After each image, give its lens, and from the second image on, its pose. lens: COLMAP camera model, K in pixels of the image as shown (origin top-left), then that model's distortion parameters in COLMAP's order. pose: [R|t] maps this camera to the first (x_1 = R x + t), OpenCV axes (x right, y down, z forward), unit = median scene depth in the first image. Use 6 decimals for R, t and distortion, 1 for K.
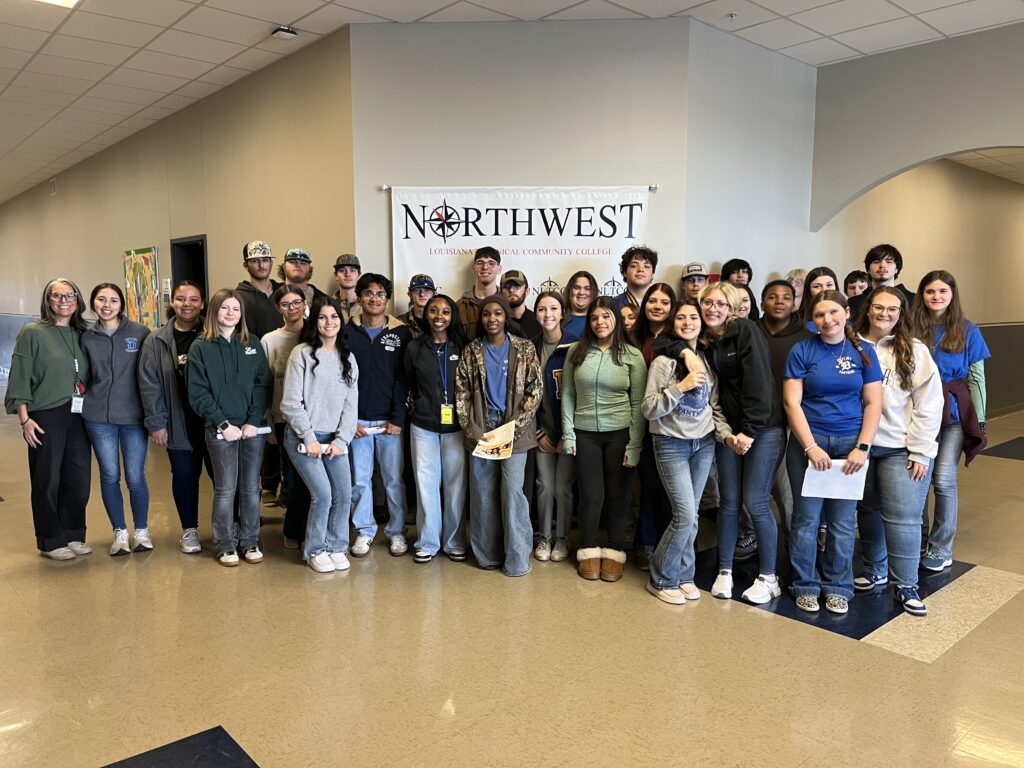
lens RADIAL K [[777.5, 0, 511.3], [0, 777.5, 383.0], [0, 0, 1]] dist [0.012961, 0.001892]
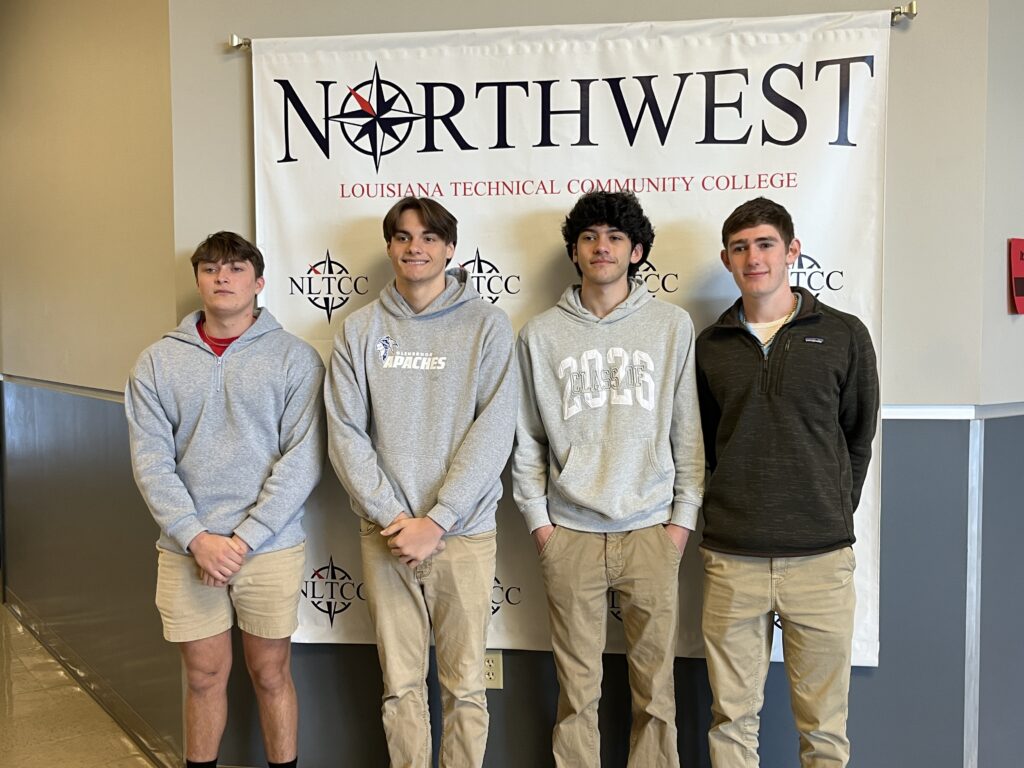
lens RADIAL K [[968.5, 0, 482.1], [0, 968.5, 385.0], [0, 0, 1]] dist [0.004158, 0.000000]
pose [[0.995608, -0.001545, -0.093608, 0.017974], [-0.005912, 0.996830, -0.079339, -0.026471], [0.093434, 0.079544, 0.992443, 0.509909]]
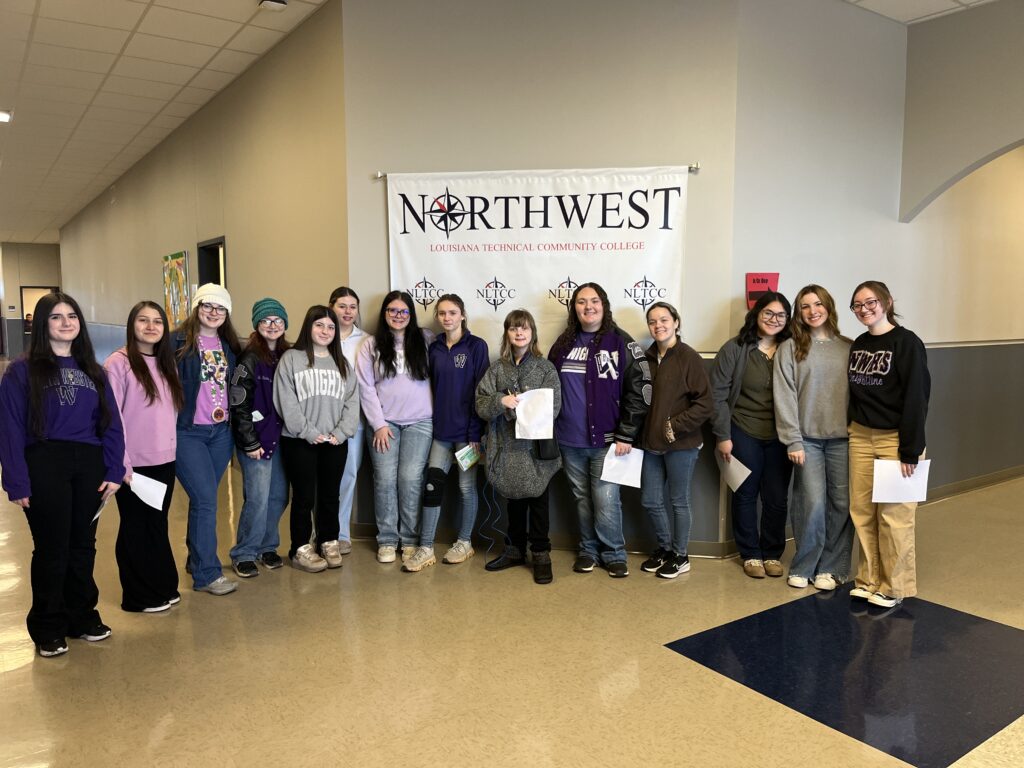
lens RADIAL K [[777.5, 0, 511.1], [0, 777.5, 384.3], [0, 0, 1]] dist [0.012961, 0.001892]
pose [[0.993246, 0.009209, -0.115662, 0.086425], [-0.010109, 0.999923, -0.007195, -0.012360], [0.115587, 0.008316, 0.993263, 0.154496]]
